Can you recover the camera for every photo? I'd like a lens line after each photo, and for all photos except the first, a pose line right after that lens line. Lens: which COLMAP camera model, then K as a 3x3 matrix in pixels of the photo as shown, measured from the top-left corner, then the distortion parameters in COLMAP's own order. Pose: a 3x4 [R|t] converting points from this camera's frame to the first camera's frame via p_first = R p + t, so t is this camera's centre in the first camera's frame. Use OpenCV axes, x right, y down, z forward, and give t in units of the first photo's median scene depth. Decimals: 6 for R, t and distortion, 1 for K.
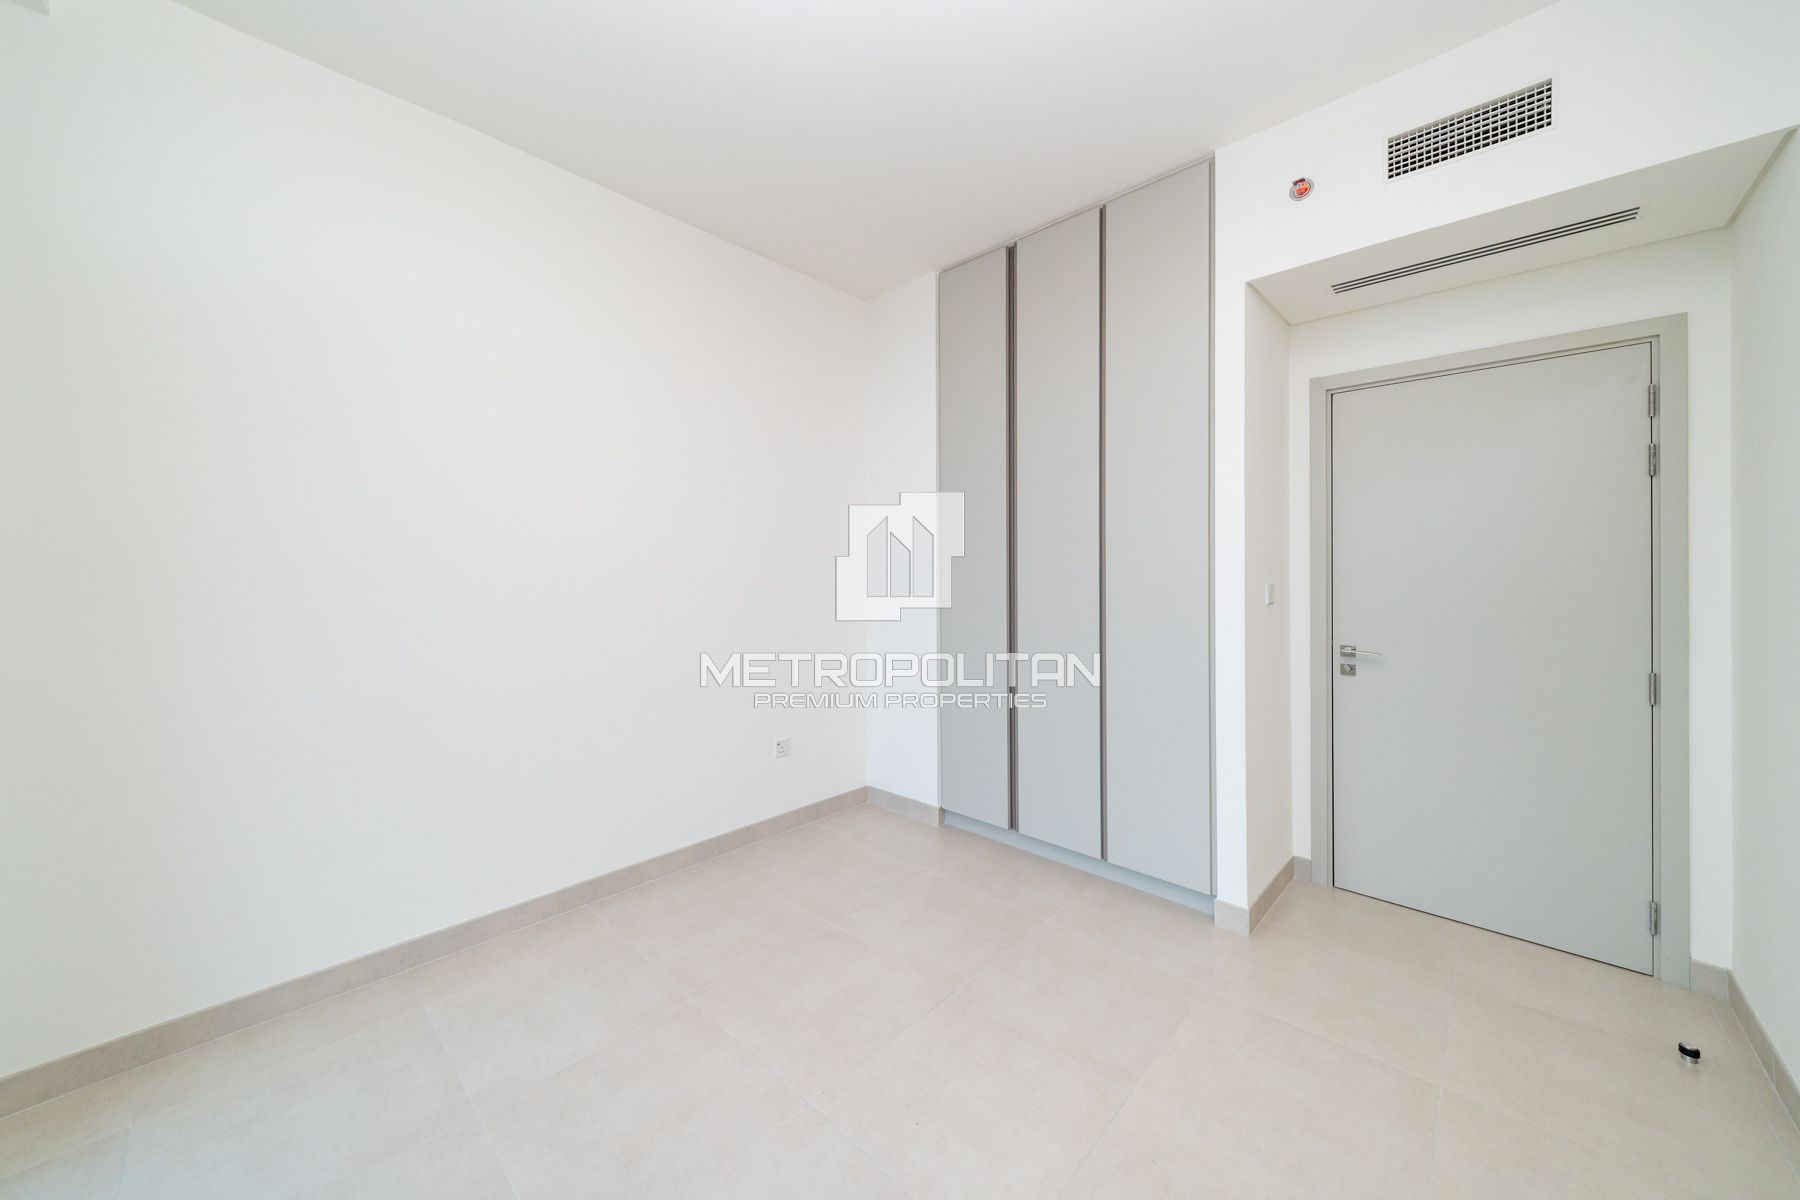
lens RADIAL K [[640.3, 0, 897.1], [0, 640.3, 568.6], [0, 0, 1]] dist [-0.000987, -0.000144]
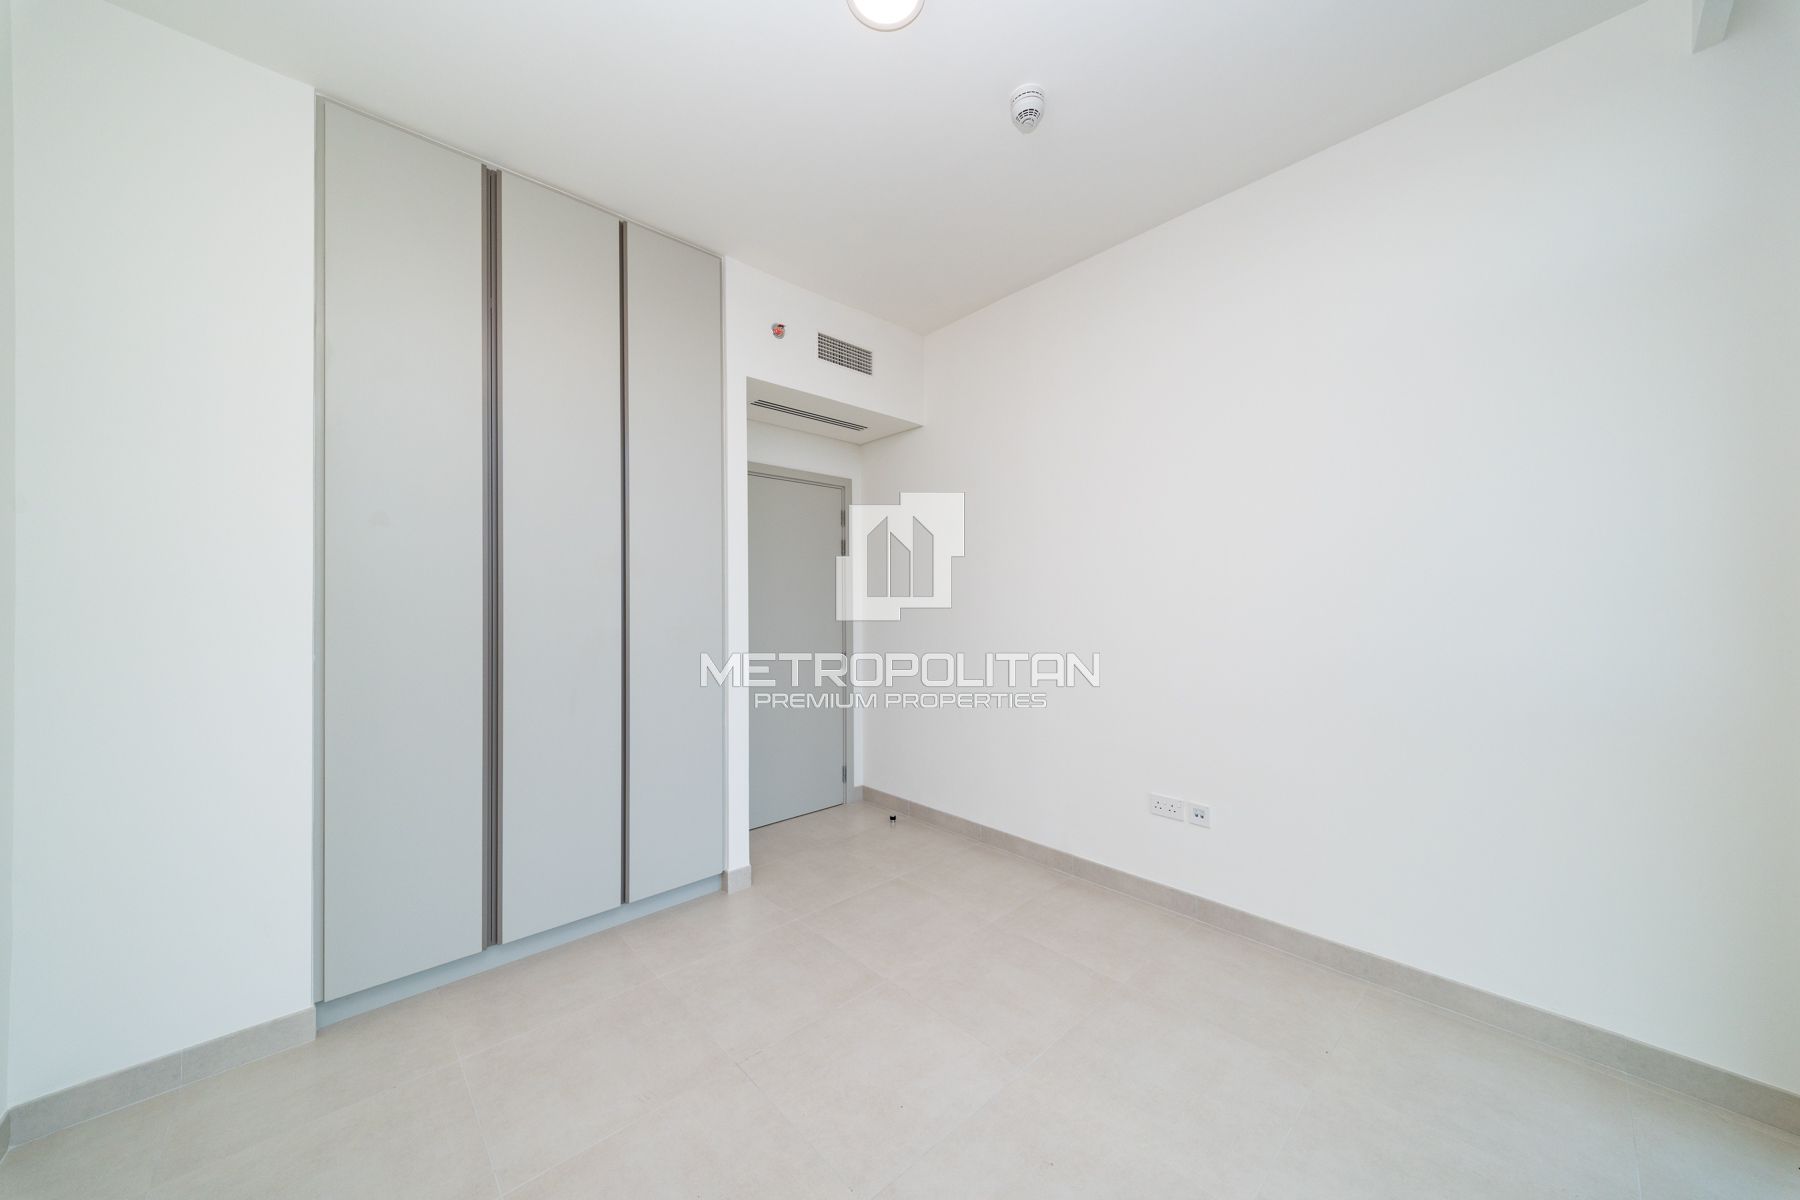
lens RADIAL K [[627.1, 0, 901.7], [0, 627.1, 601.9], [0, 0, 1]] dist [-0.000865, -0.000185]
pose [[0.048402, 0.006446, 0.998807, -0.646841], [0.001942, 0.999977, -0.006548, 0.012184], [-0.998826, 0.002256, 0.048388, 0.588024]]
